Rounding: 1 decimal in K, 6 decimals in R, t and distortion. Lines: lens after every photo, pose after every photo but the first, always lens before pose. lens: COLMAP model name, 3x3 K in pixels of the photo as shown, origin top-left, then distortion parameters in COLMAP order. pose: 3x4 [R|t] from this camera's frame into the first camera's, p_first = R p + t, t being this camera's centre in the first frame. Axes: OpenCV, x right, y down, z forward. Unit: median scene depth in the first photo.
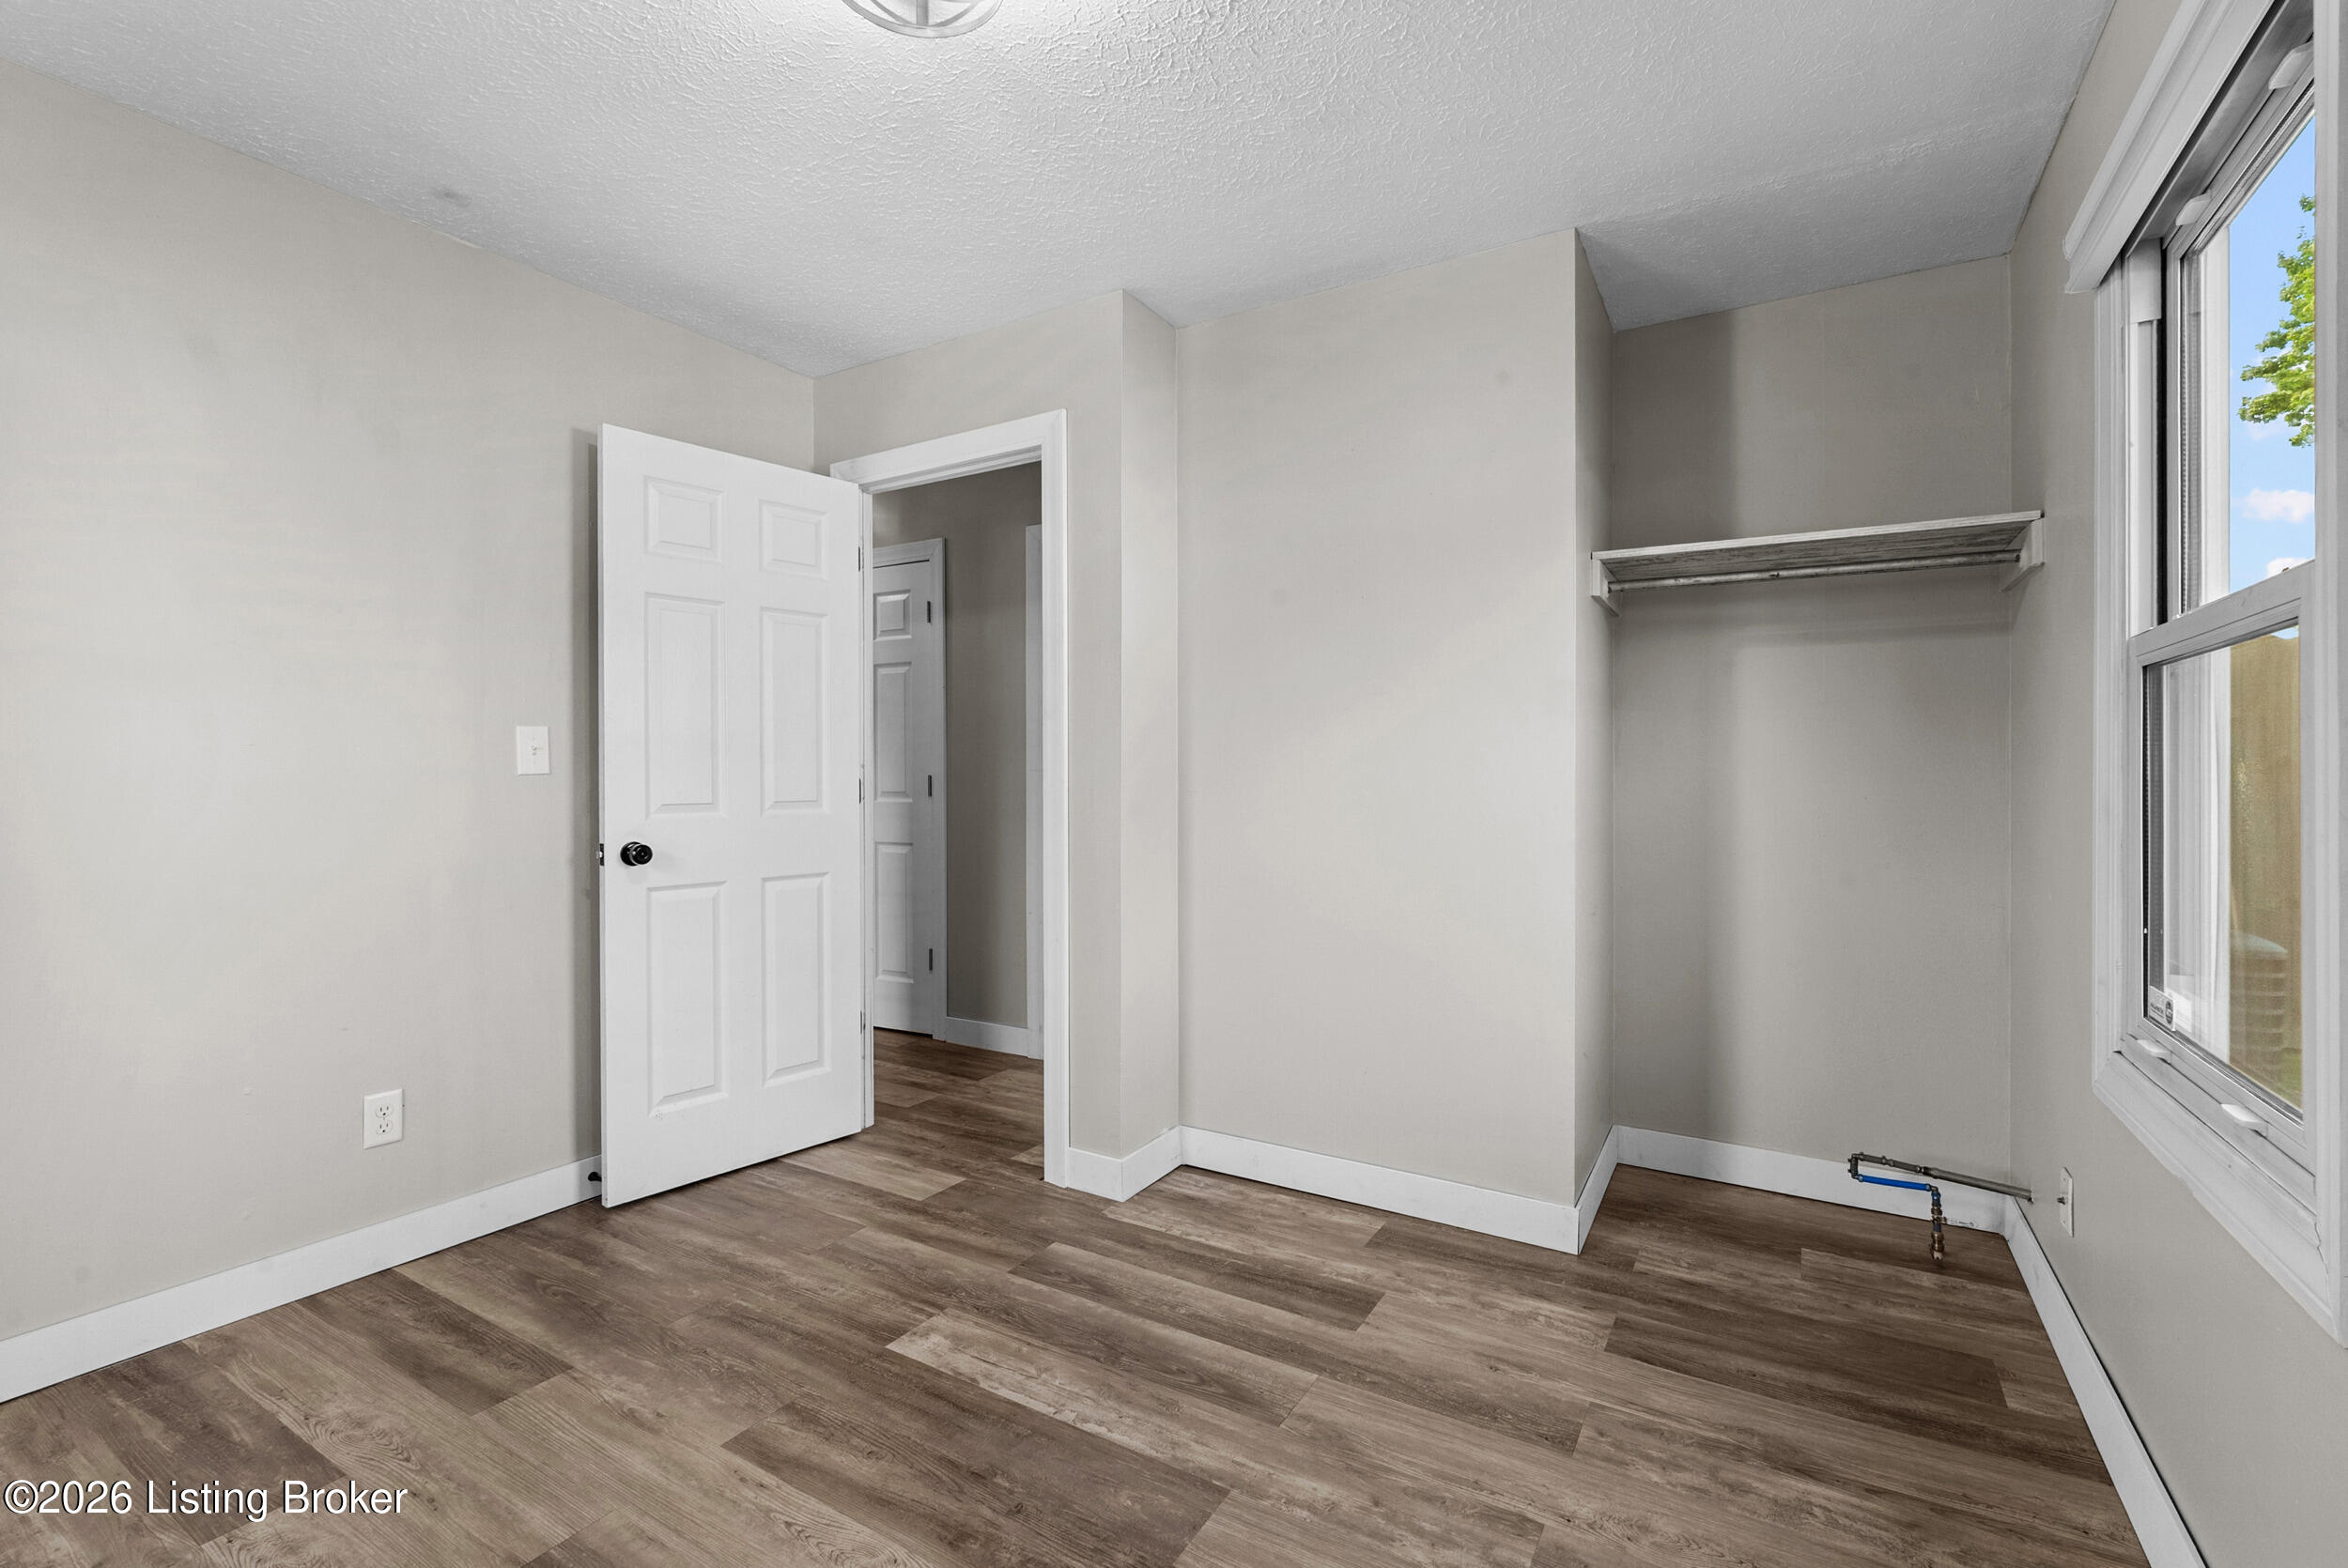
lens RADIAL K [[1041.4, 0, 1188.9], [0, 1041.4, 779.8], [0, 0, 1]] dist [0.001767, 0.000271]
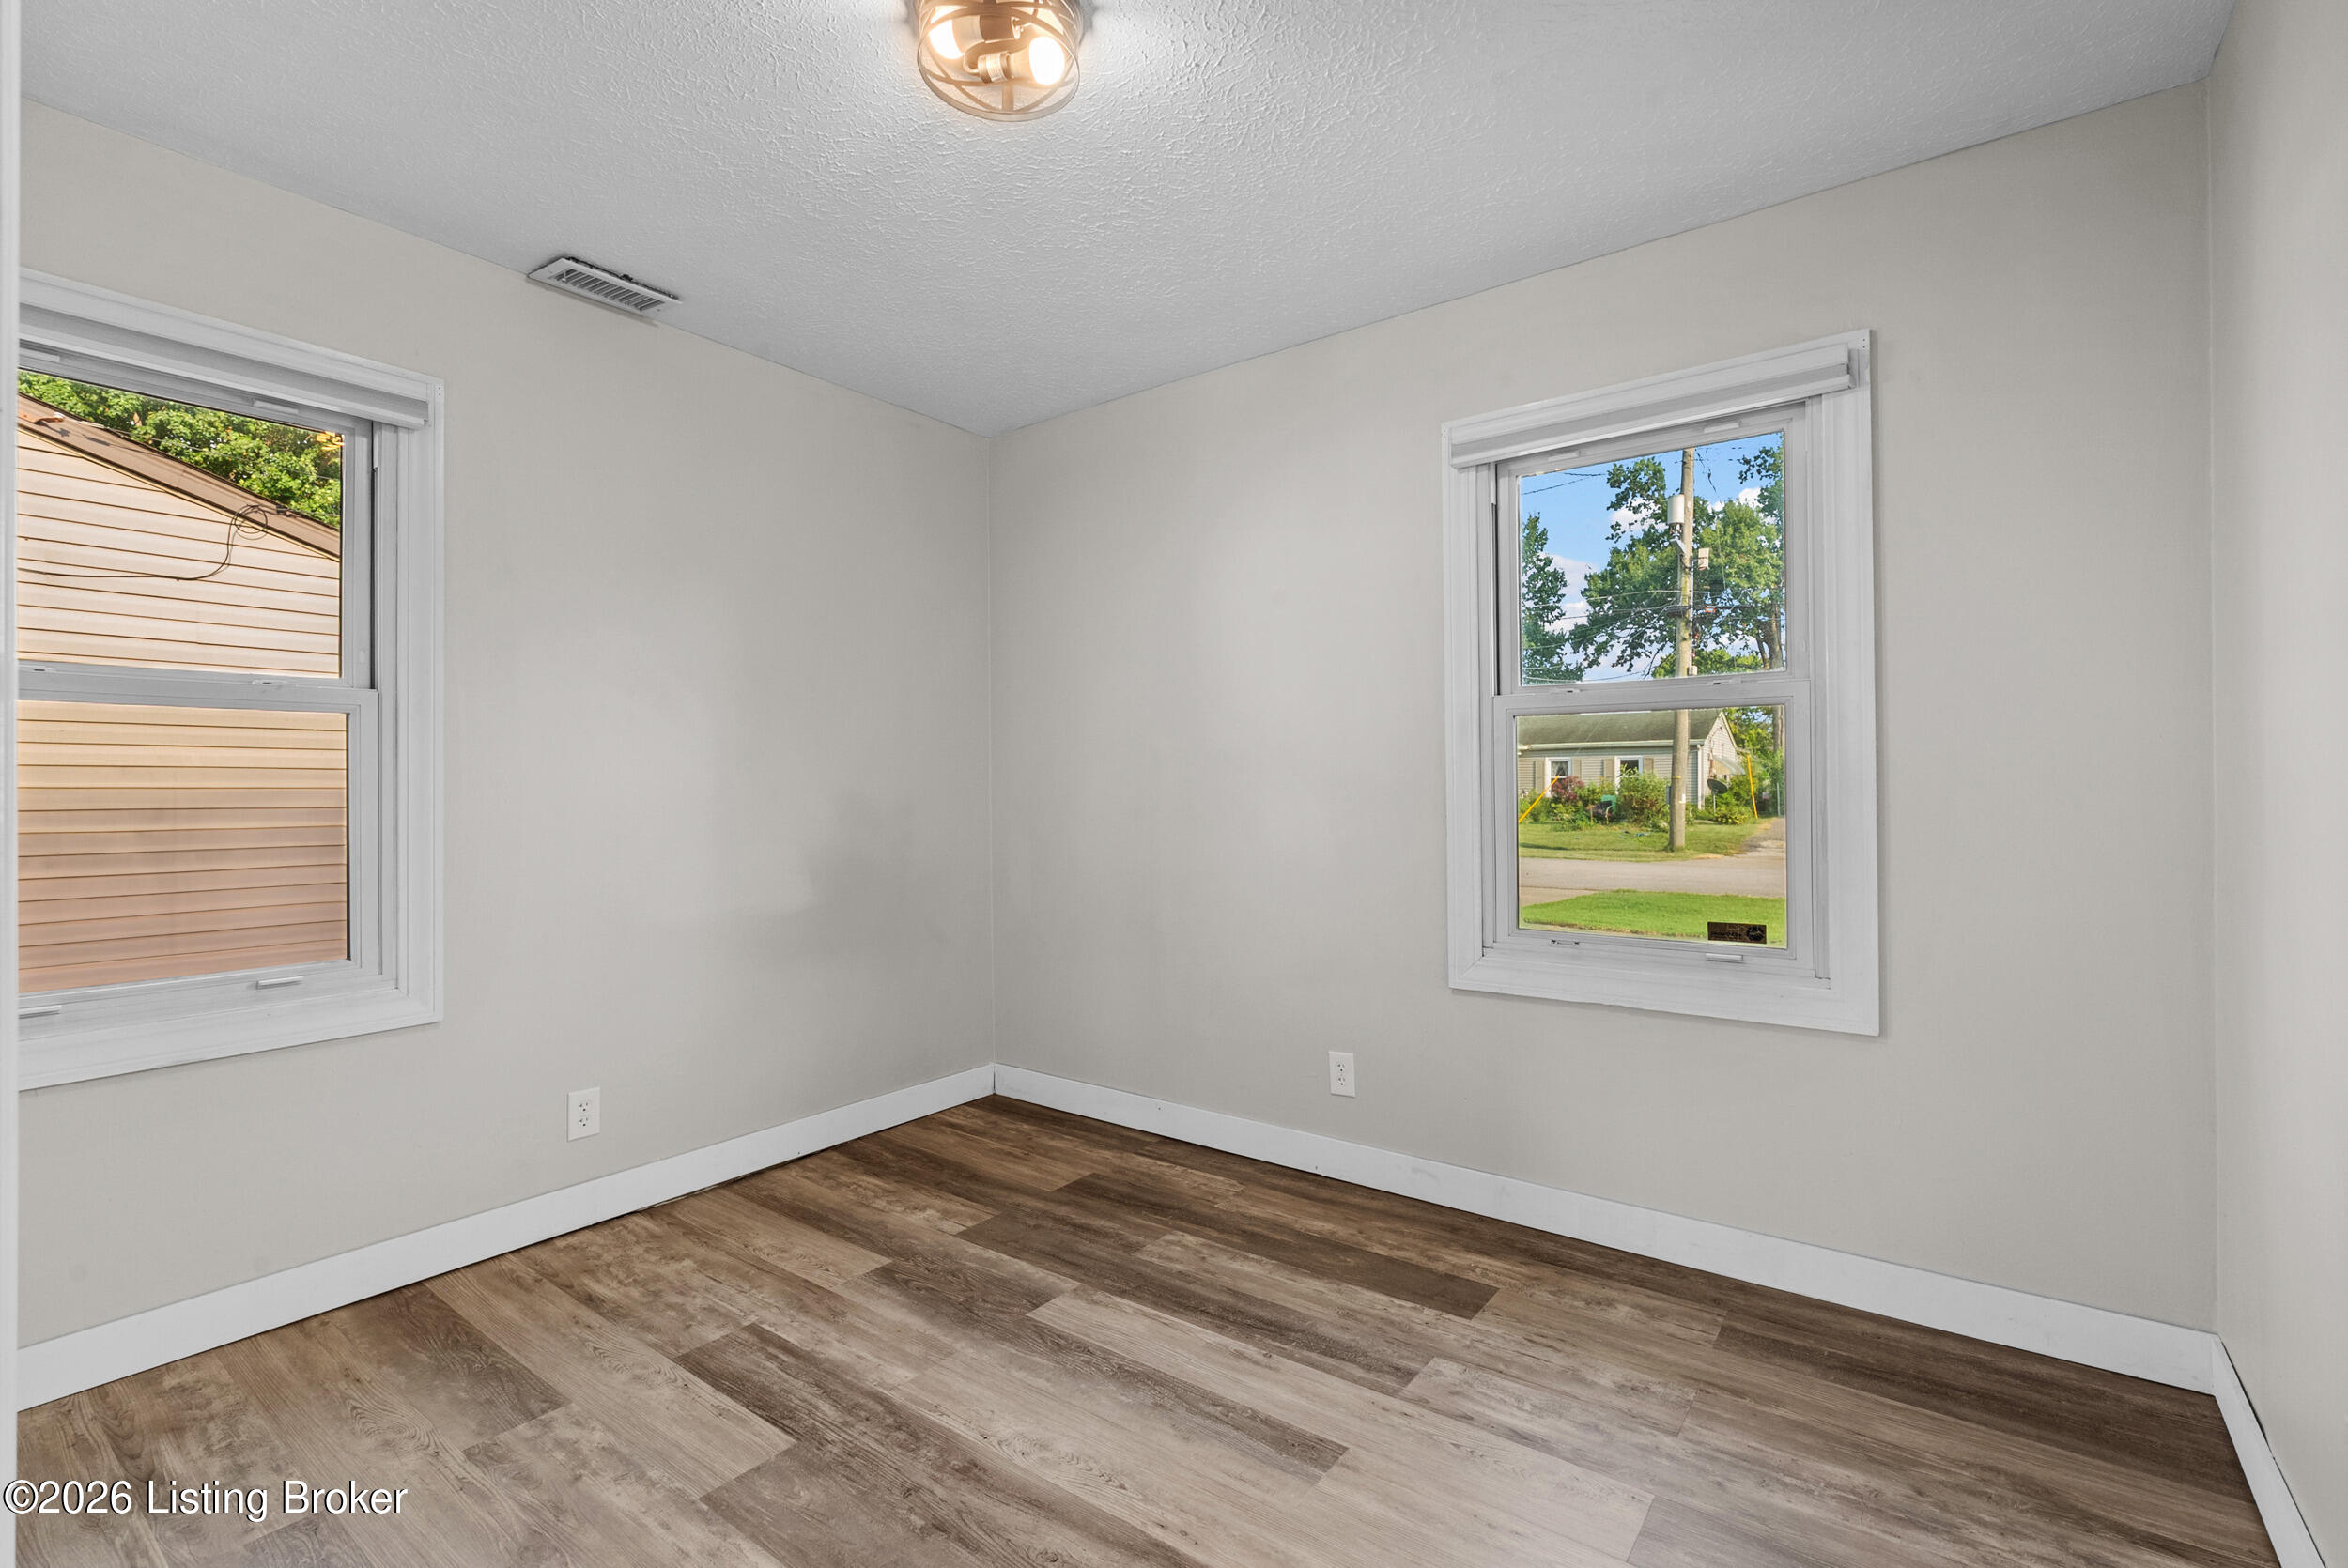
lens RADIAL K [[1041.4, 0, 1188.9], [0, 1041.4, 779.8], [0, 0, 1]] dist [0.001767, 0.000271]
pose [[-0.995246, 0.007569, 0.097094, -0.543396], [0.007341, 0.999969, -0.002709, -0.004873], [-0.097111, -0.001983, -0.995272, 1.992189]]
